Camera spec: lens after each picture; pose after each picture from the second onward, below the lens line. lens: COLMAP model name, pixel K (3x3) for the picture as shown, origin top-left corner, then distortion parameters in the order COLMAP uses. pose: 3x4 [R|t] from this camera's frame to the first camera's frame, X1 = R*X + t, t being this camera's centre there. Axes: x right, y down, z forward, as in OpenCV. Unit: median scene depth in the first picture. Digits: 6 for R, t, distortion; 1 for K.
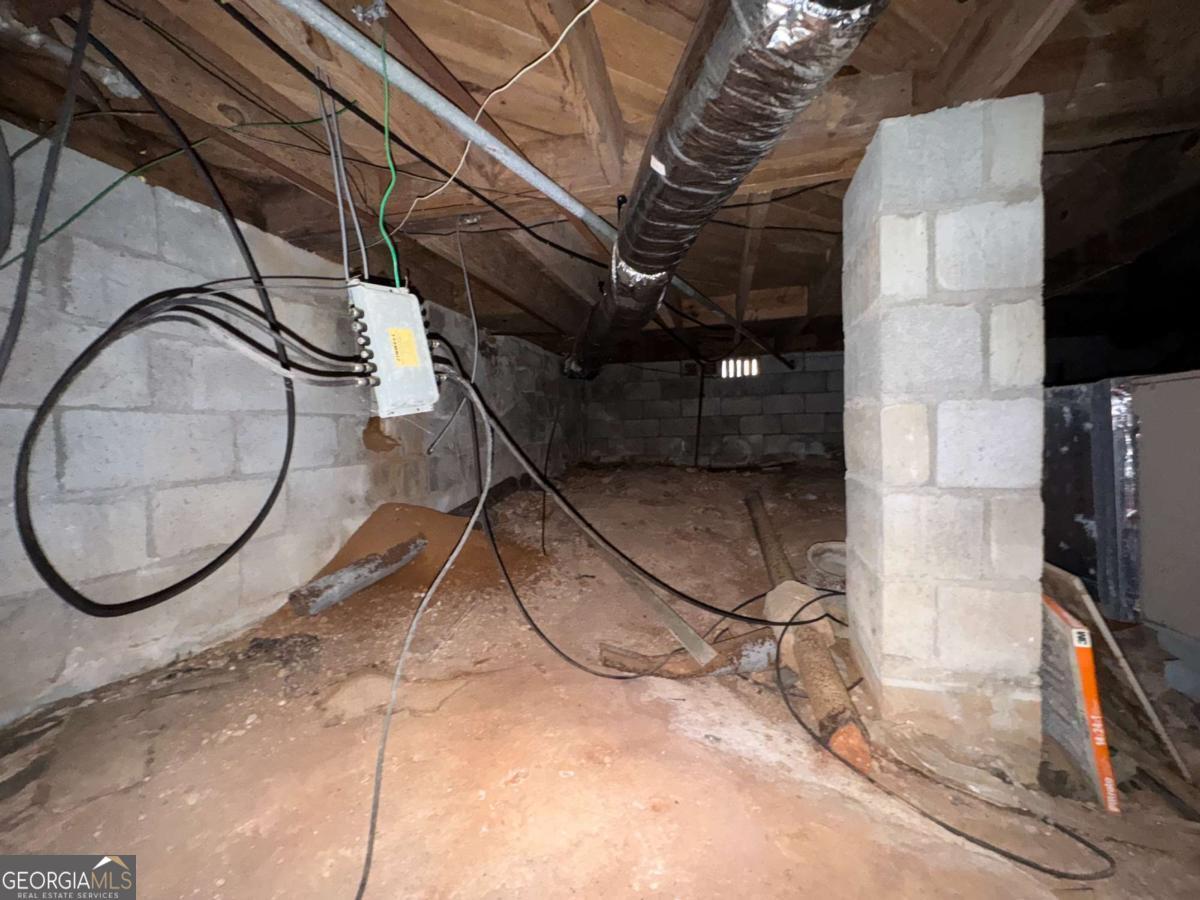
lens RADIAL K [[479.2, 0, 600.9], [0, 479.2, 449.6], [0, 0, 1]] dist [-0.001453, -0.000207]
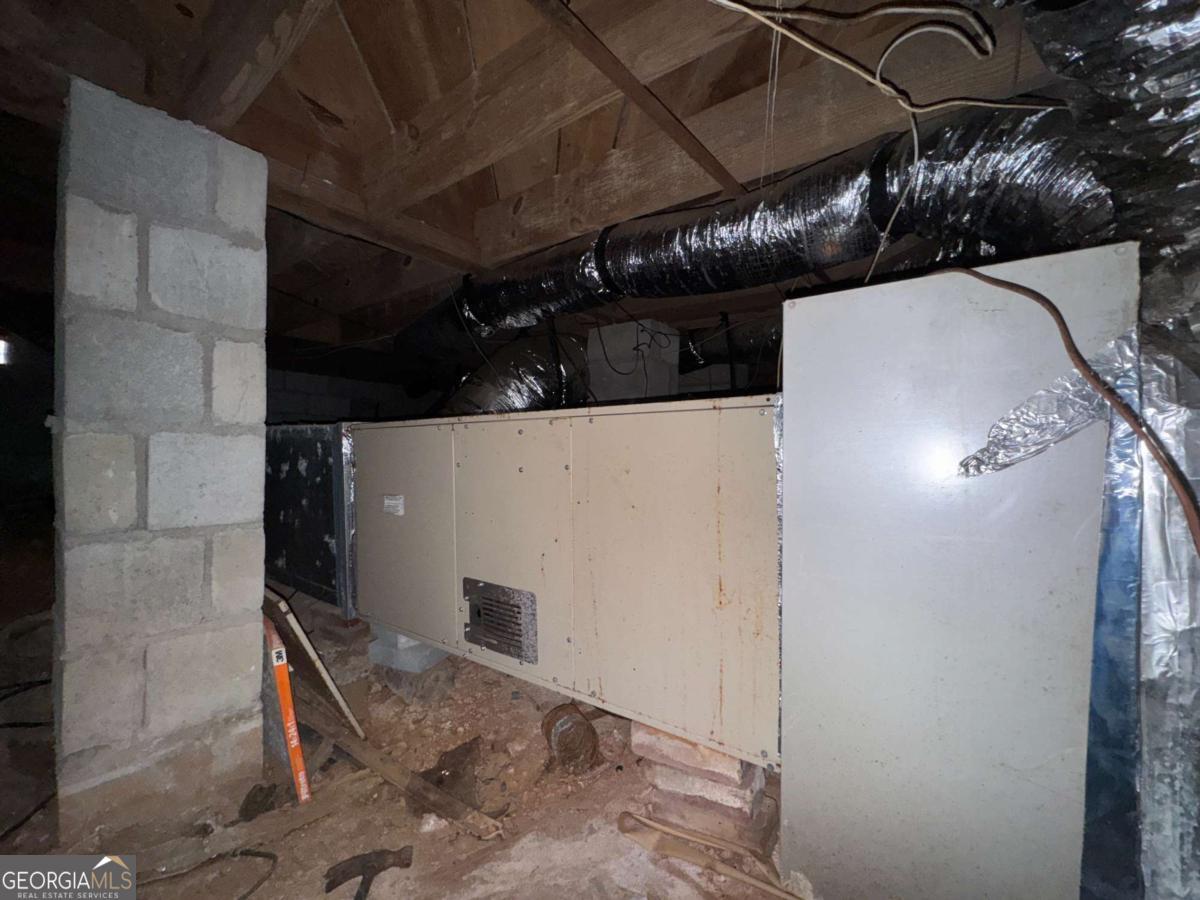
lens RADIAL K [[479.2, 0, 600.9], [0, 479.2, 449.6], [0, 0, 1]] dist [-0.001453, -0.000207]
pose [[0.395230, 0.032033, 0.918023, 0.228557], [0.008500, 0.999221, -0.038525, -0.028989], [-0.918543, 0.023030, 0.394650, -0.109894]]
